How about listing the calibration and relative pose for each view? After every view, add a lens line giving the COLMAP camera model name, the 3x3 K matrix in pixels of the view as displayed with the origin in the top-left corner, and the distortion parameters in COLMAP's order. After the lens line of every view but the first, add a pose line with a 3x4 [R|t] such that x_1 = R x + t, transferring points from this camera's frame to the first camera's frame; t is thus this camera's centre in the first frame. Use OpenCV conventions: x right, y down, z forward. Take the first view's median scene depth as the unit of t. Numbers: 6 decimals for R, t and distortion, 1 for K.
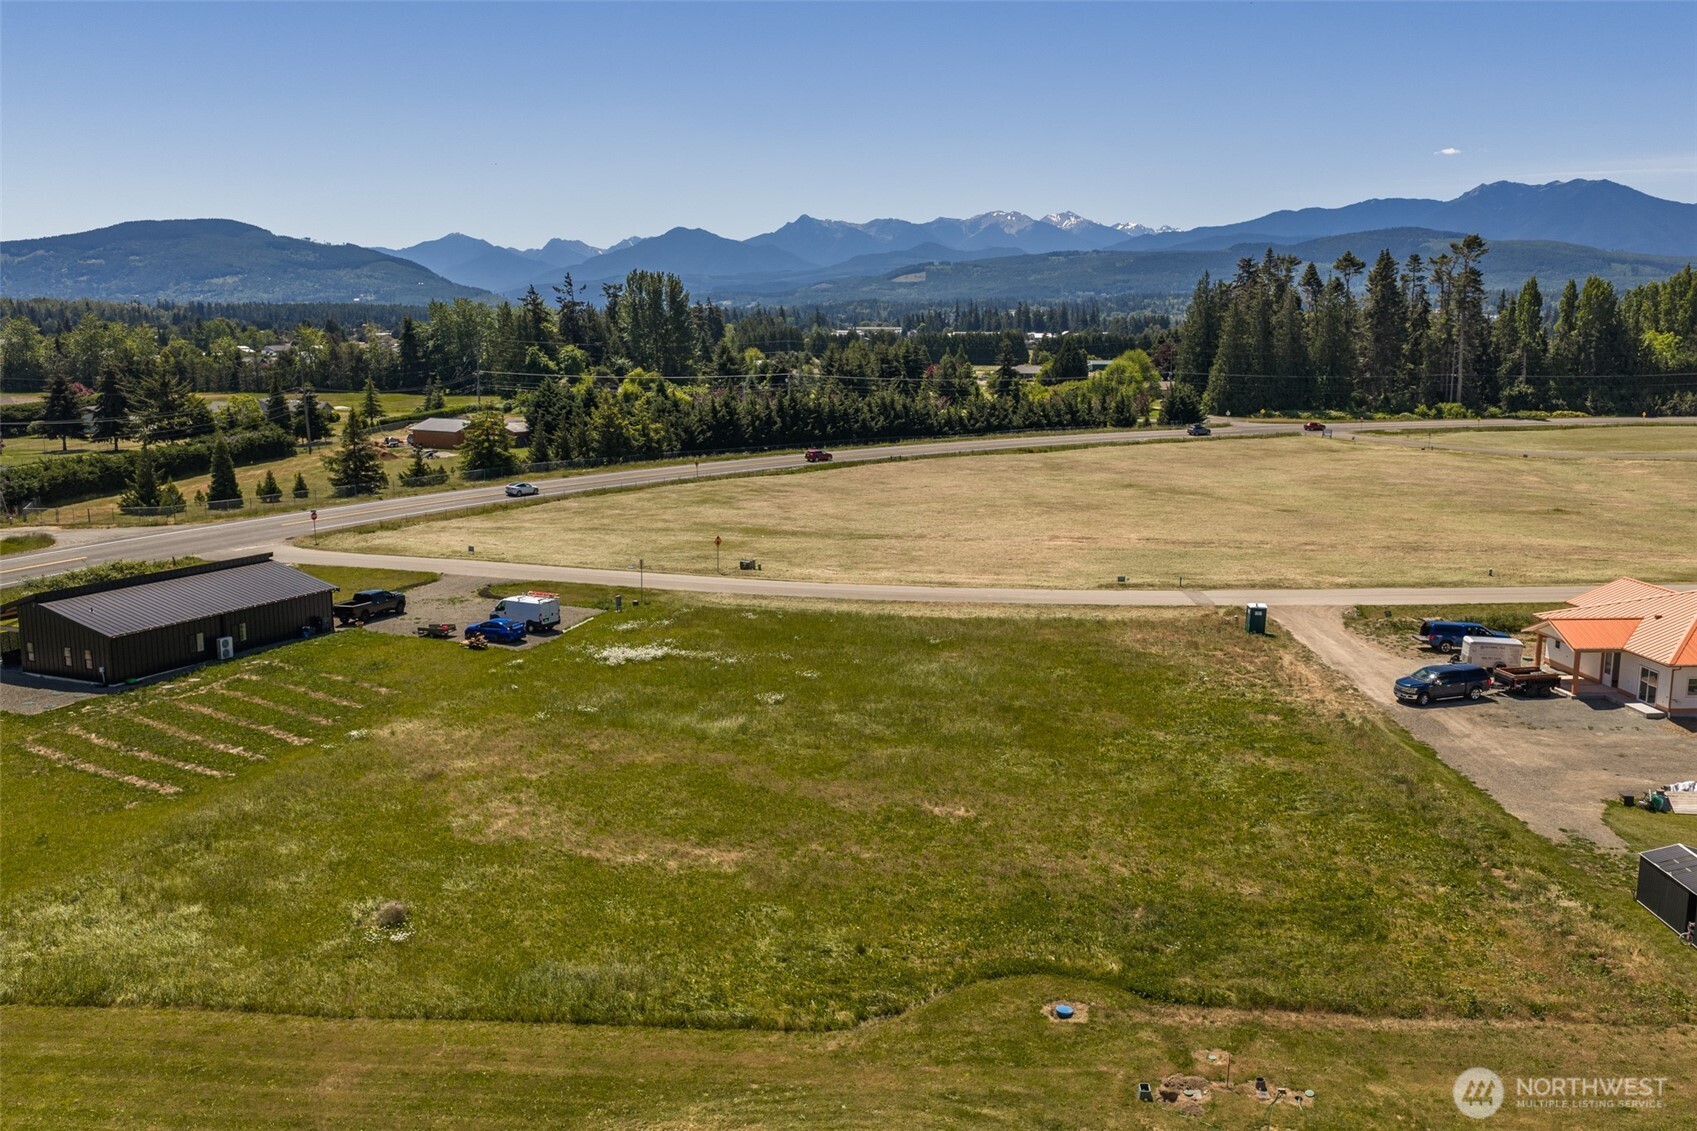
lens RADIAL K [[1429.5, 0, 850.9], [0, 1429.5, 565.9], [0, 0, 1]] dist [0.028466, -0.054663]
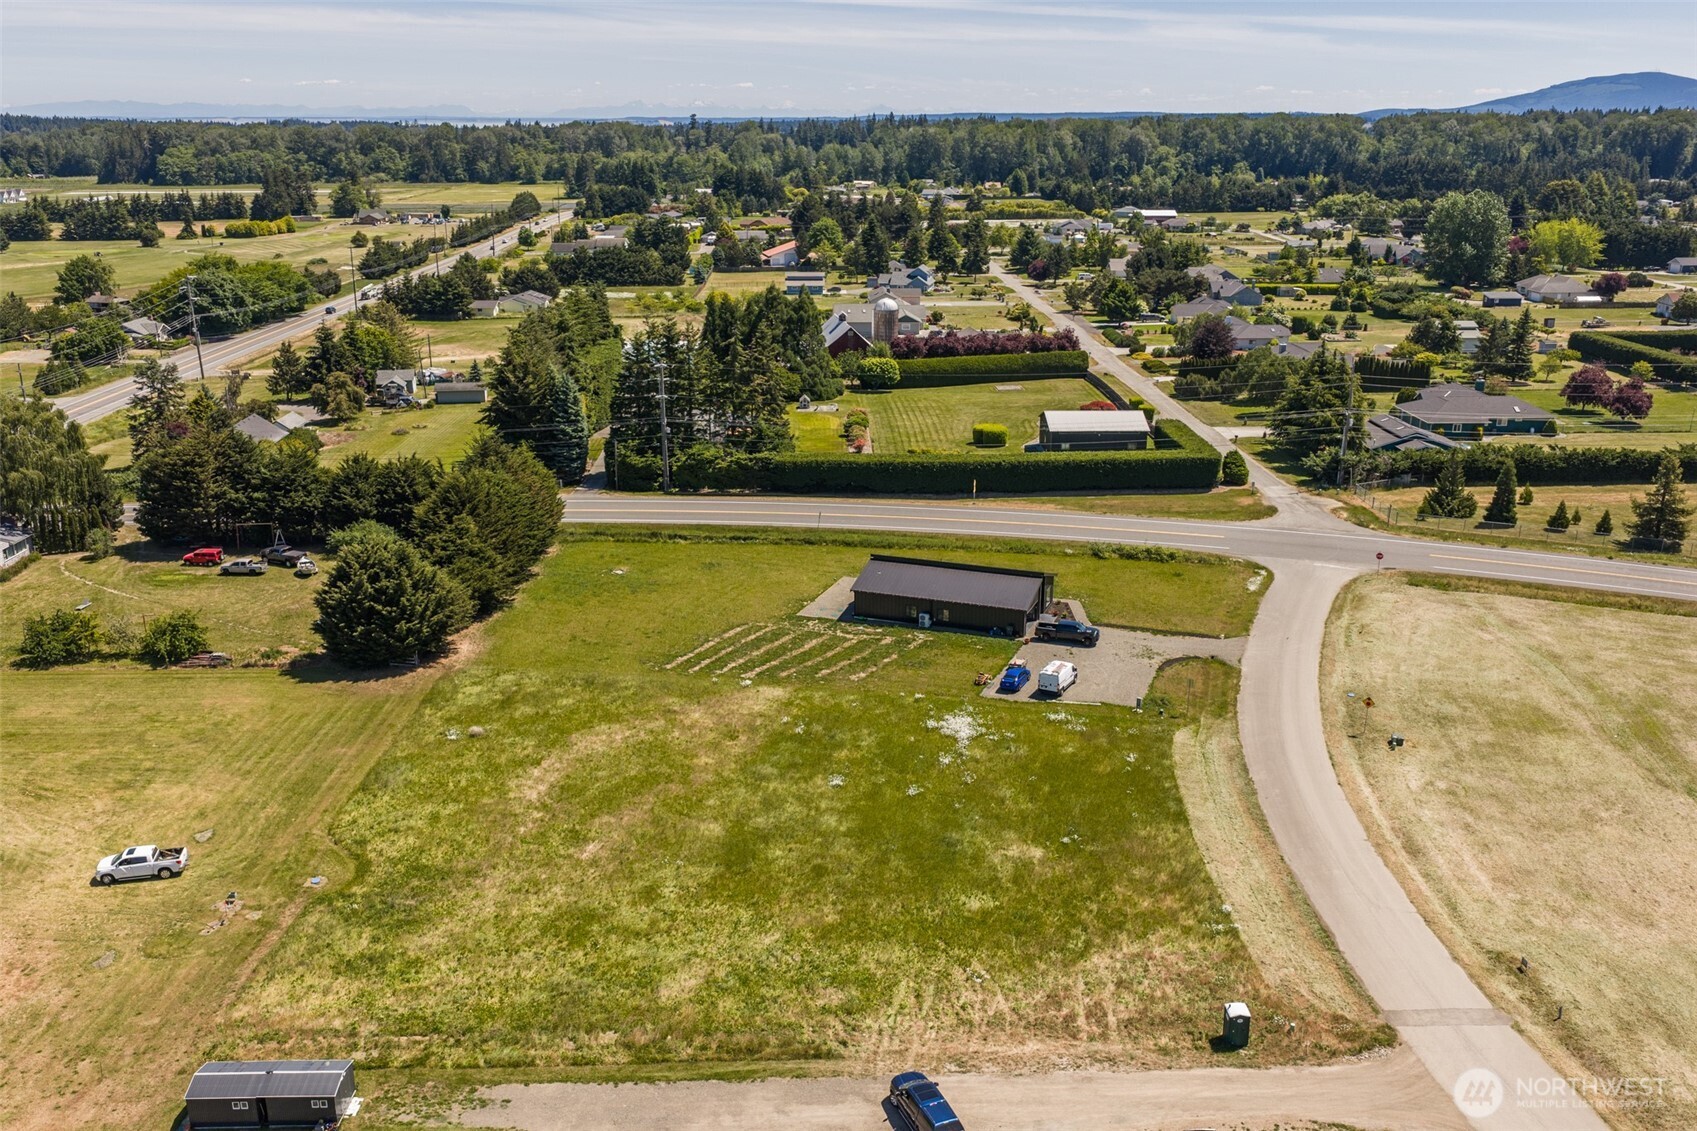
lens RADIAL K [[1442.7, 0, 848.5], [0, 1442.7, 565.5], [0, 0, 1]] dist [0.015304, -0.015627]
pose [[0.058611, 0.292584, -0.954442, 0.427723], [-0.160324, 0.946434, 0.280284, -0.174700], [0.985323, 0.136592, 0.102380, 0.303827]]
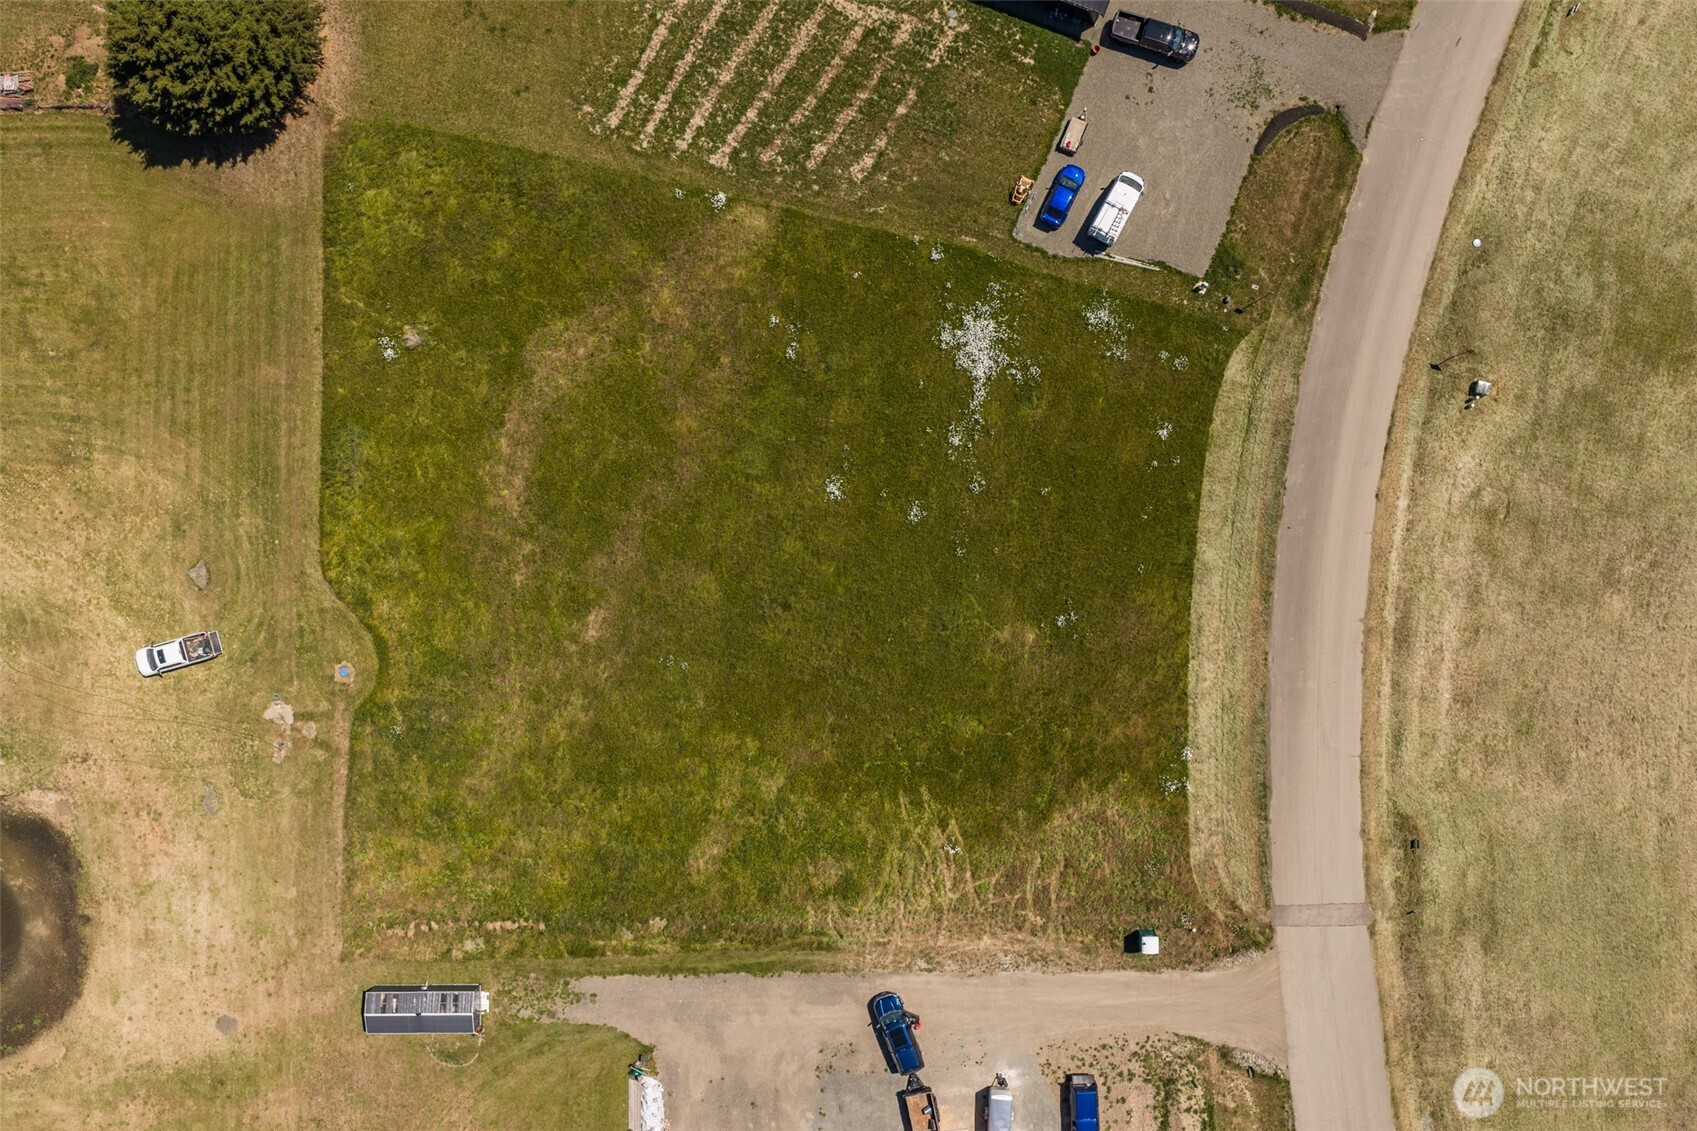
lens RADIAL K [[1407.4, 0, 848.5], [0, 1407.4, 565.5], [0, 0, 1]] dist [0.034367, -0.065388]
pose [[0.051180, 0.998681, 0.004228, 0.002519], [-0.149296, 0.003465, 0.988786, -0.407765], [0.987467, -0.051237, 0.149277, 0.296914]]
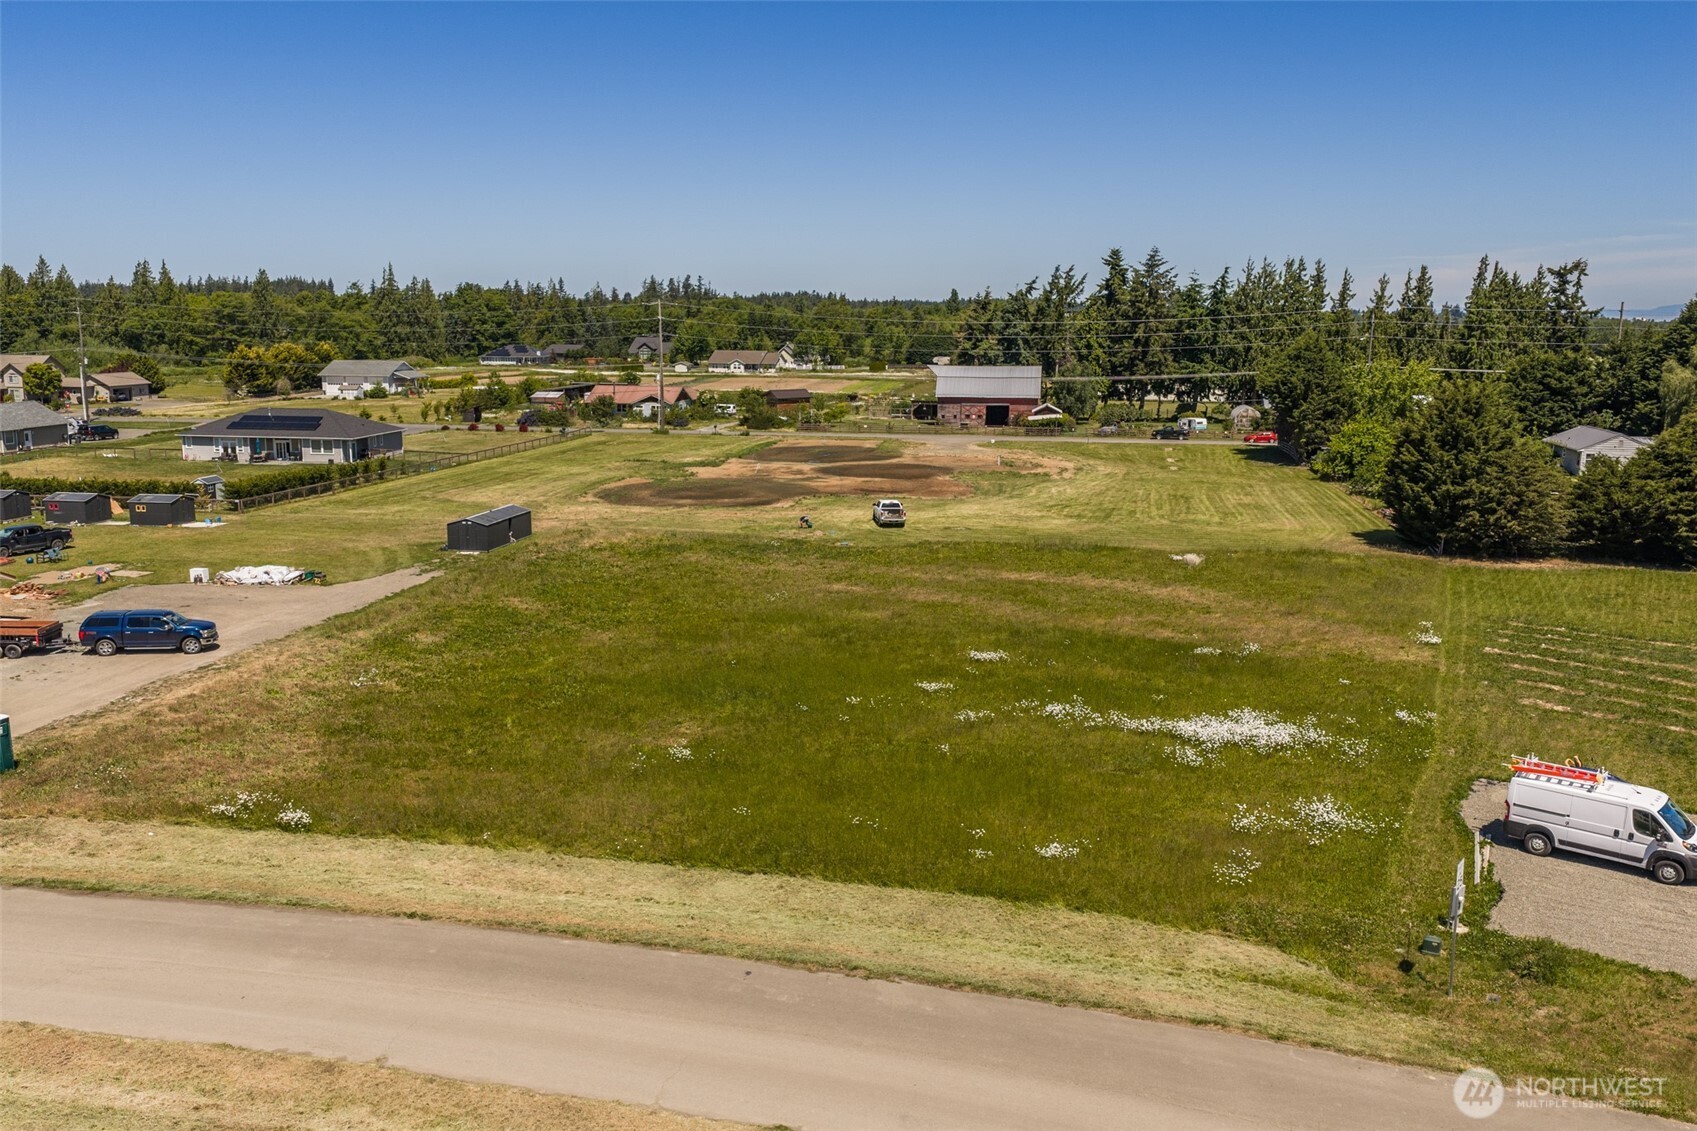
lens RADIAL K [[1415.5, 0, 849.8], [0, 1415.5, 570.9], [0, 0, 1]] dist [0.017625, -0.034152]
pose [[-0.991313, -0.030317, 0.127980, -0.028861], [0.014257, 0.942566, 0.333715, -0.077933], [-0.130747, 0.332641, -0.933946, 0.623505]]
